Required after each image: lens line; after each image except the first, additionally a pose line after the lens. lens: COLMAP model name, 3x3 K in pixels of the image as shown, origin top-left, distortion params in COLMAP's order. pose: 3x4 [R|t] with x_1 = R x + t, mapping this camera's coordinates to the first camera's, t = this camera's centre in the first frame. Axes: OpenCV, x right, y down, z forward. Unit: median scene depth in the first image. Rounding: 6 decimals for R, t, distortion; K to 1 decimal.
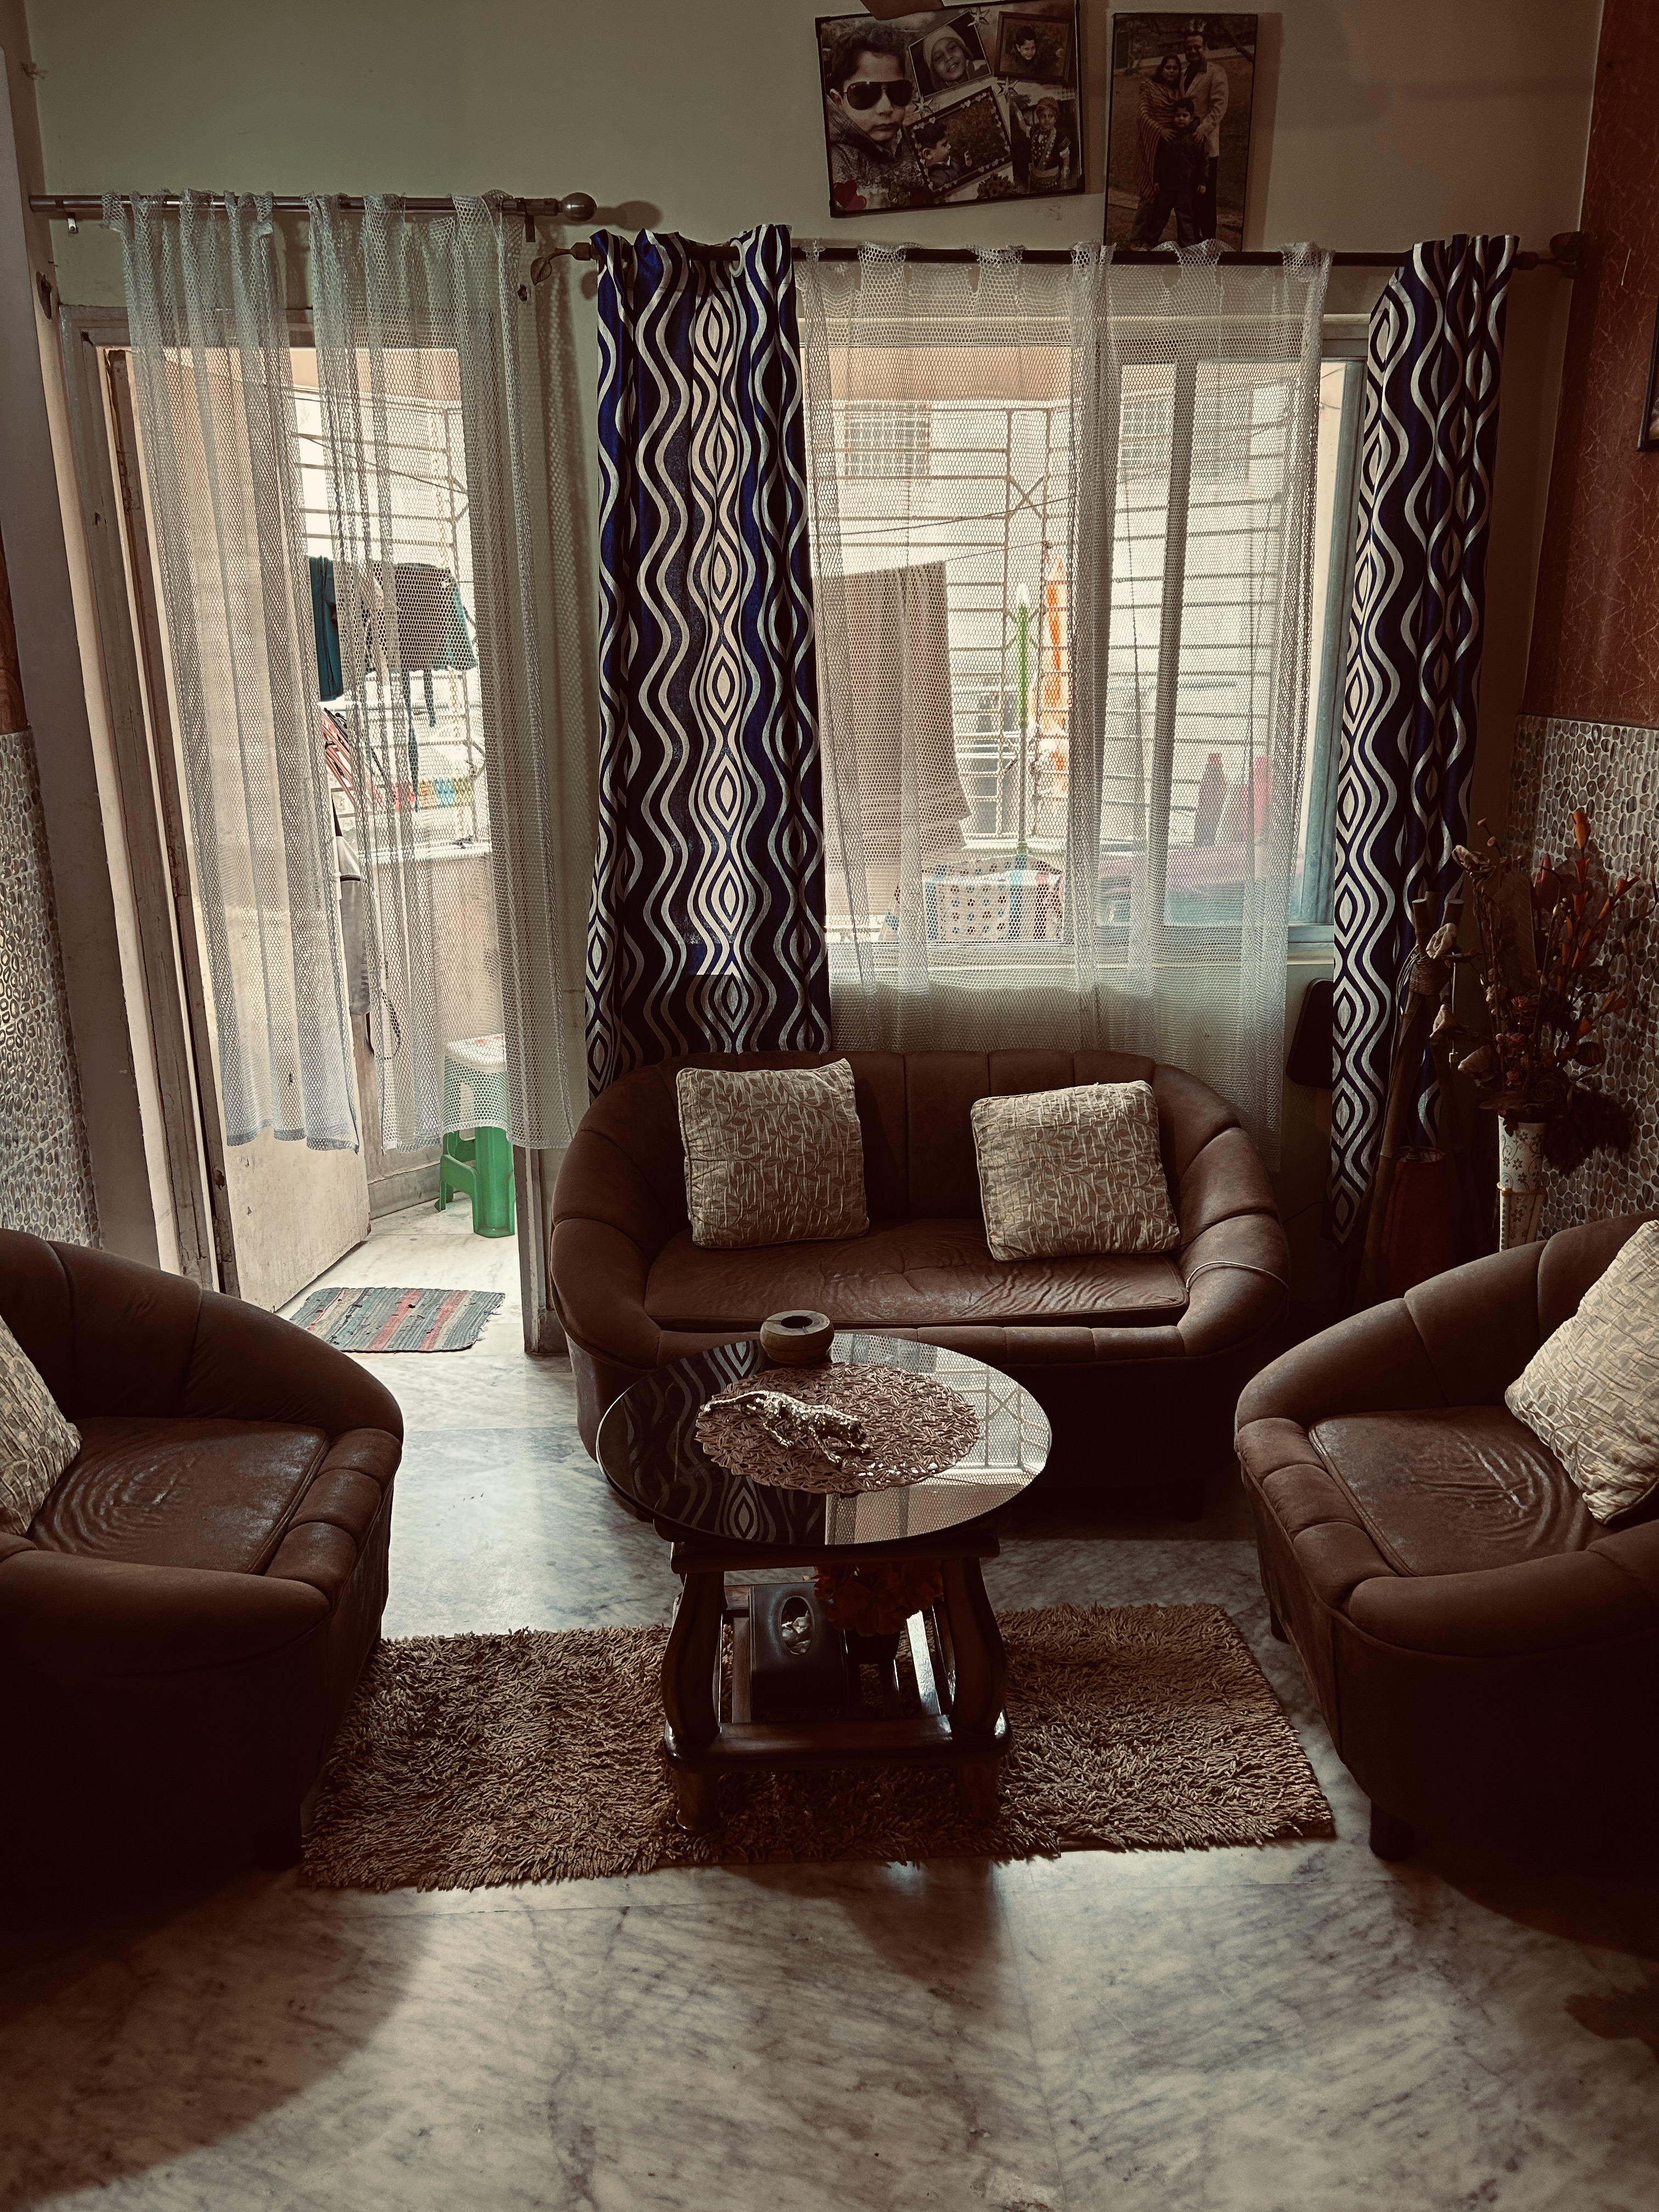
lens RADIAL K [[1668.2, 0, 828.9], [0, 1668.2, 1110.9], [0, 0, 1]] dist [0.039164, -0.036768]
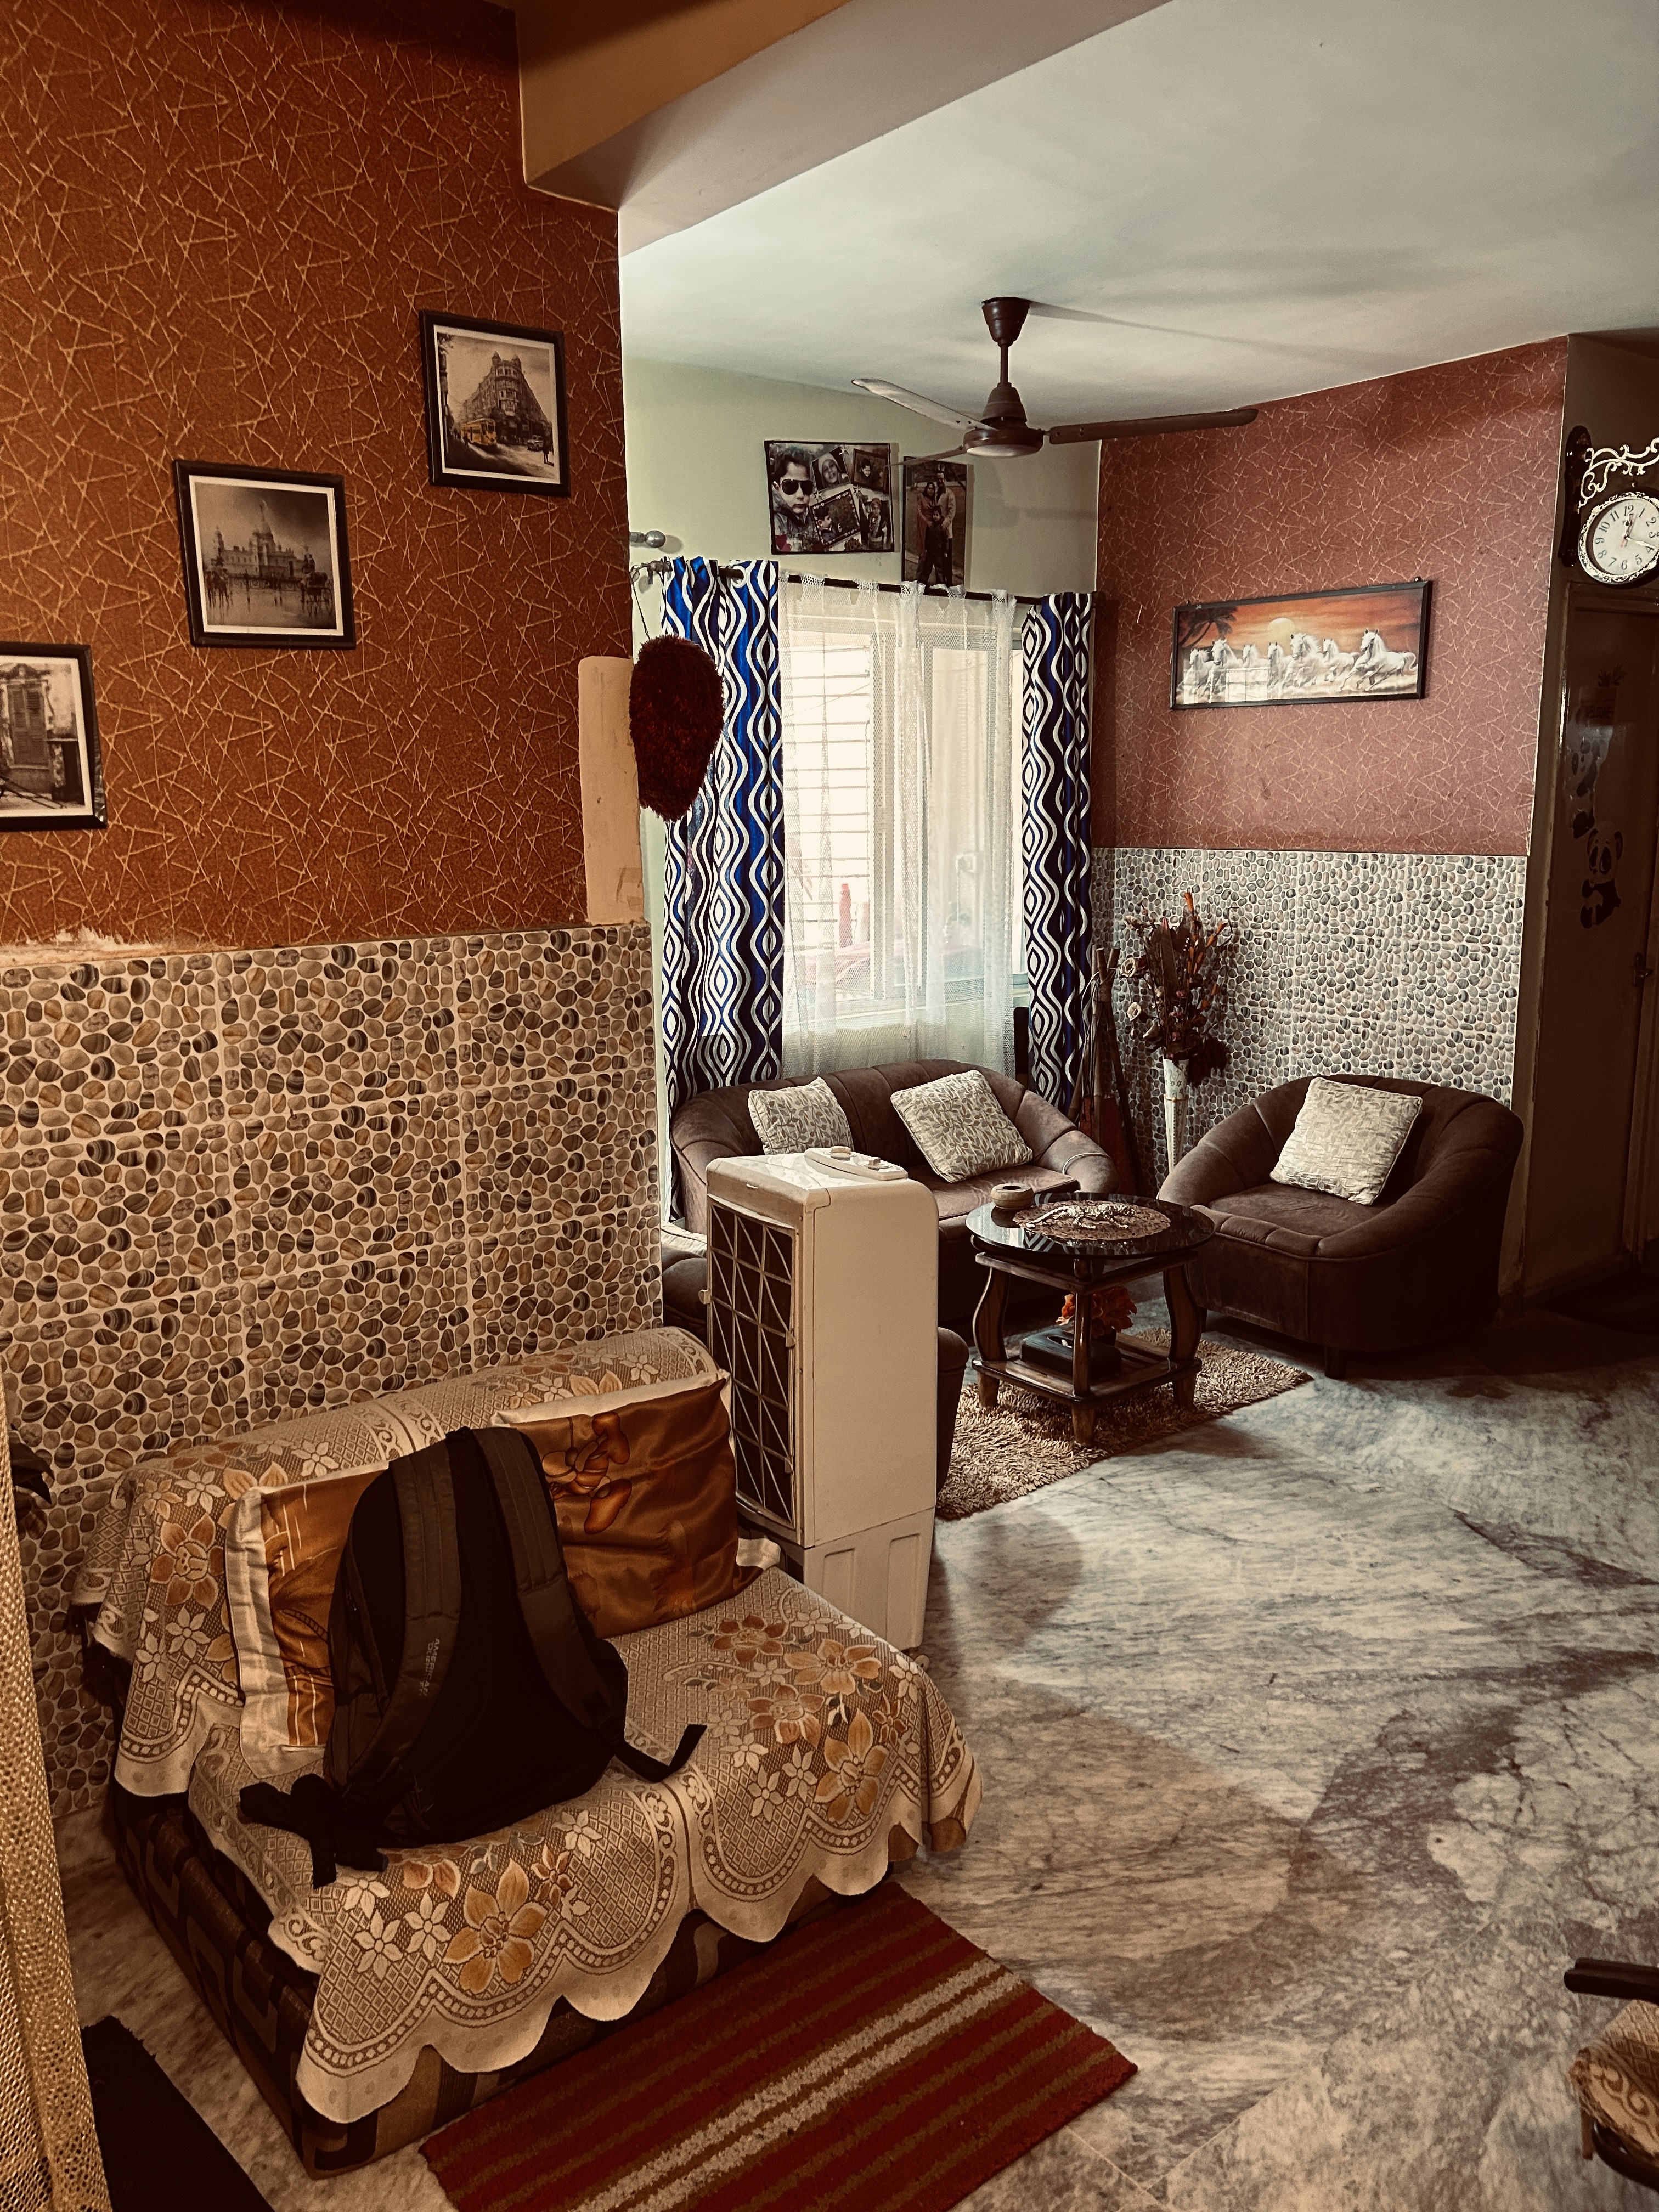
lens RADIAL K [[1668.2, 0, 810.6], [0, 1668.2, 1102.4], [0, 0, 1]] dist [0.039164, -0.036768]
pose [[0.812403, -0.112783, 0.572085, -0.960735], [0.172163, 0.983771, -0.050539, 0.074368], [-0.557101, 0.139550, 0.818636, -0.266034]]
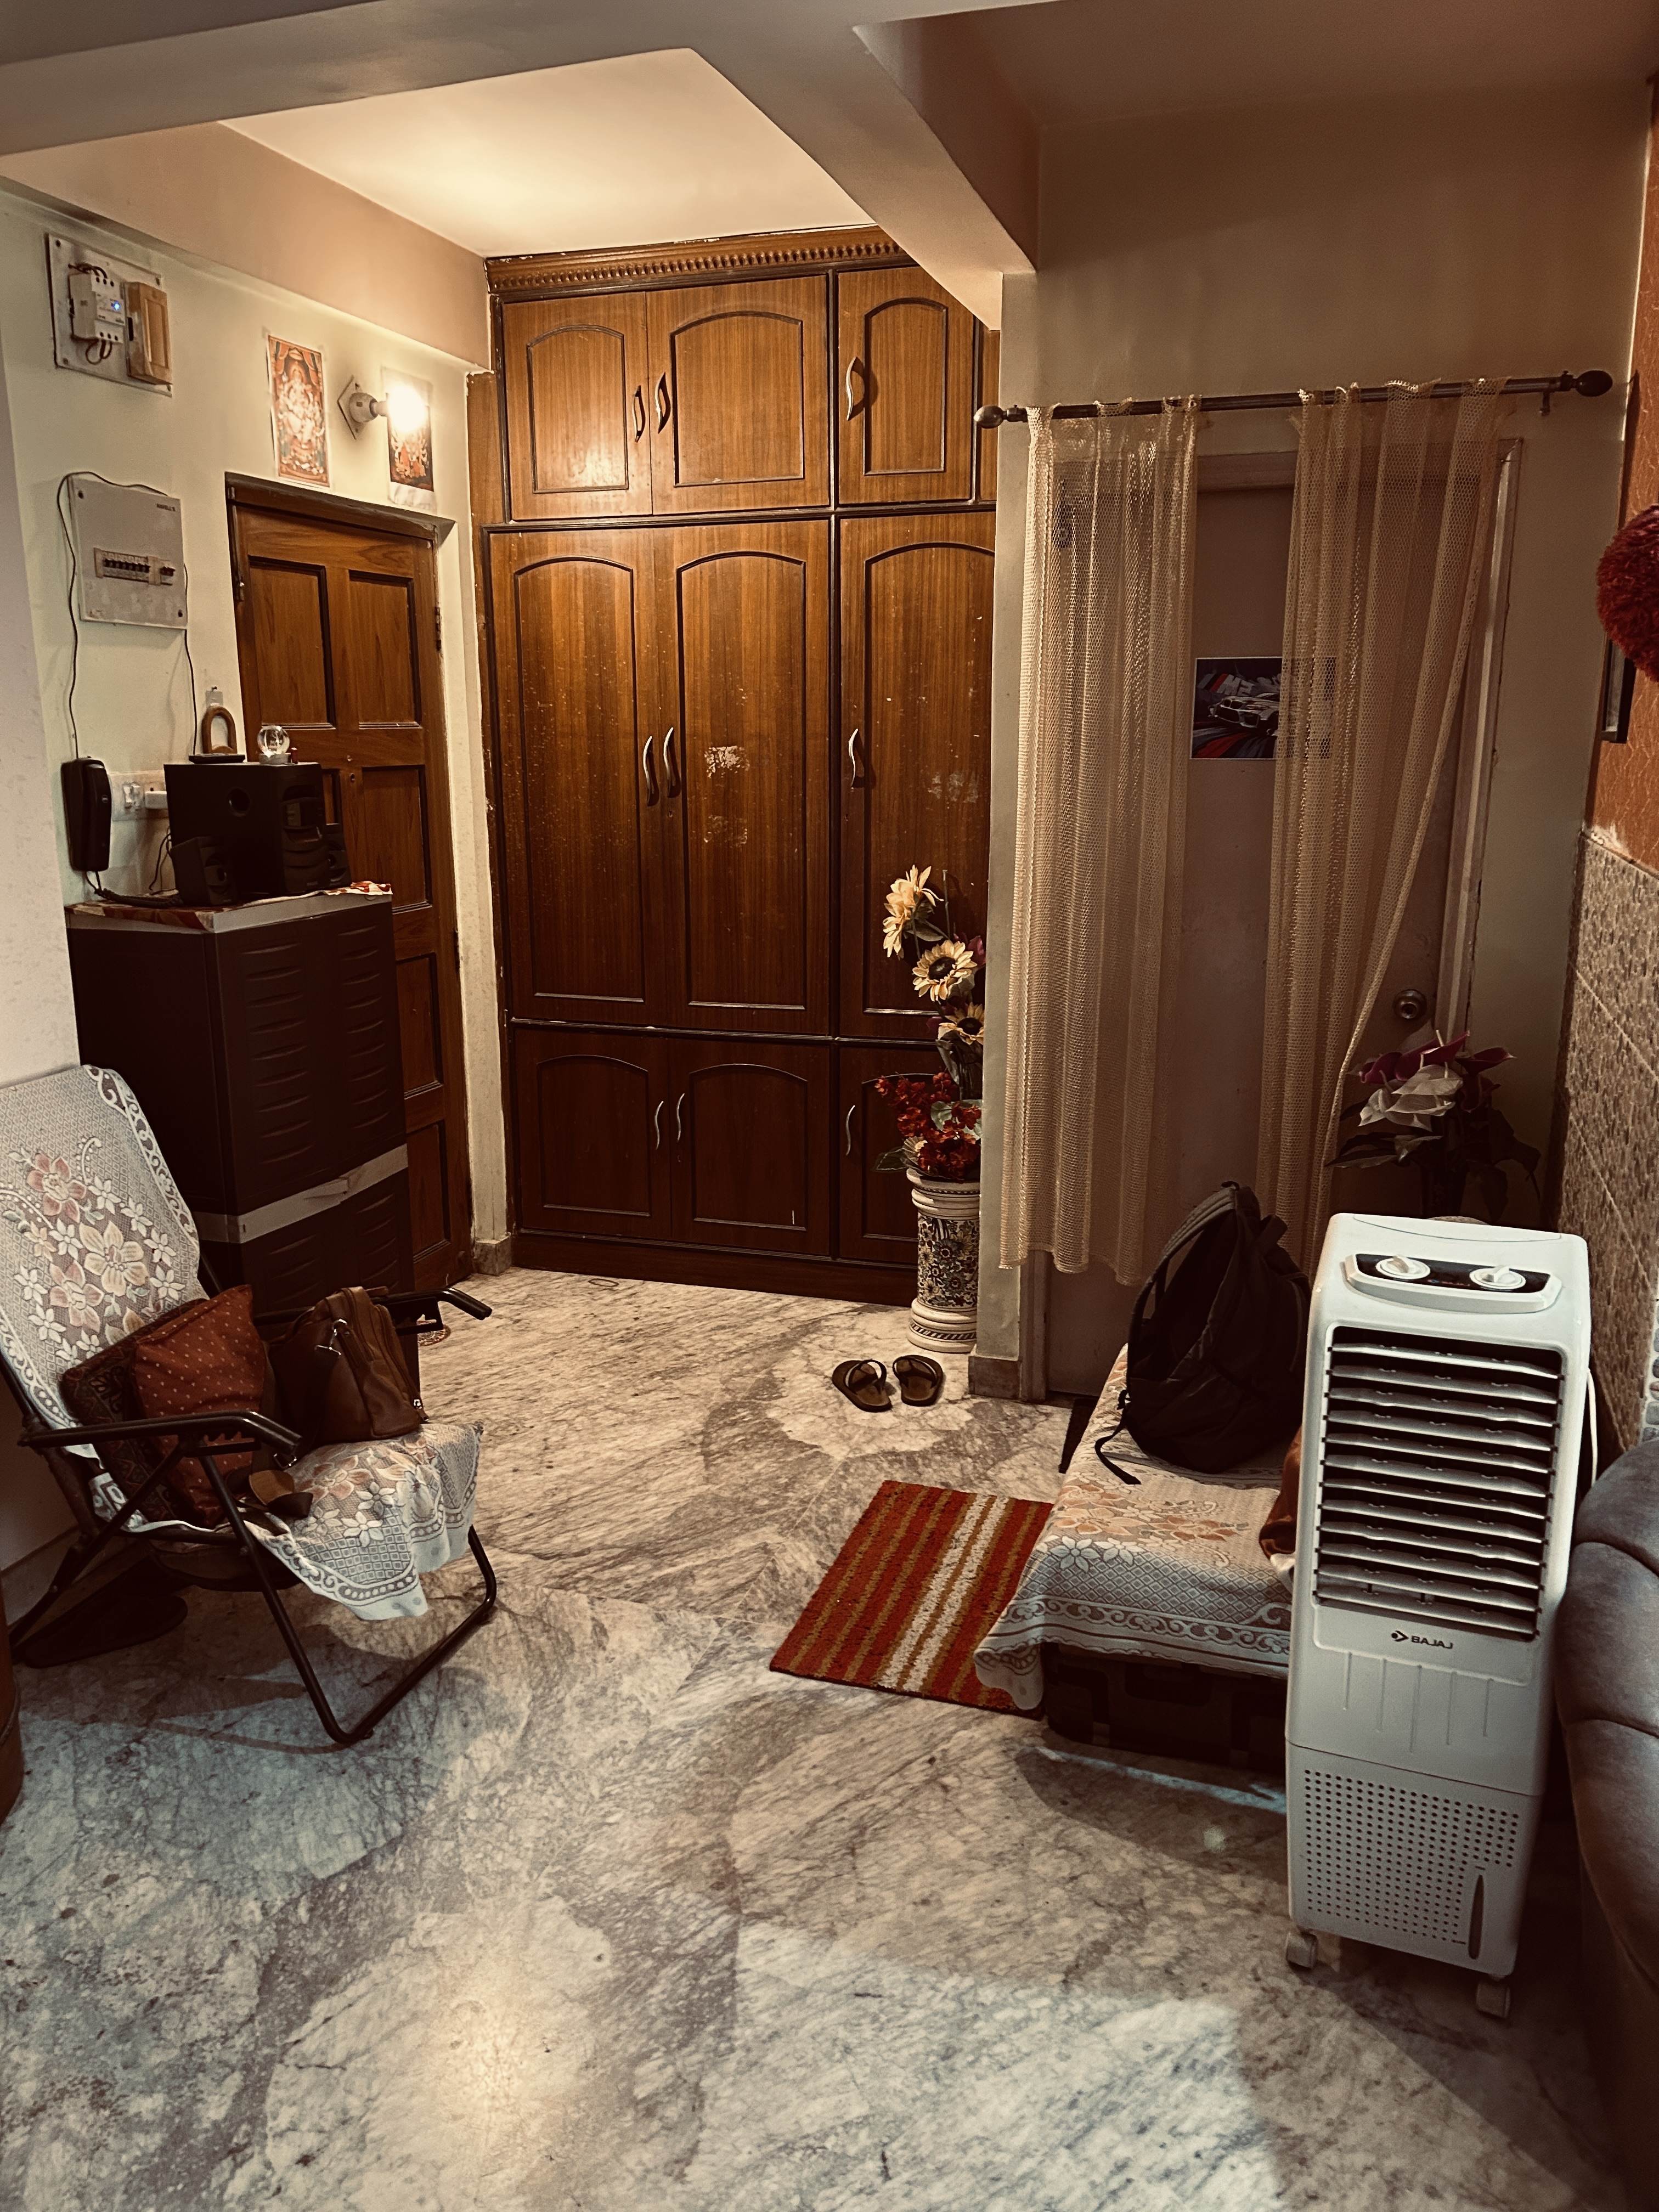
lens RADIAL K [[1668.2, 0, 815.5], [0, 1668.2, 1106.0], [0, 0, 1]] dist [0.039164, -0.036768]
pose [[-0.356993, 0.215970, -0.908797, 0.282644], [-0.260174, 0.911416, 0.318794, -0.141775], [0.897143, 0.350253, -0.269179, 0.450828]]
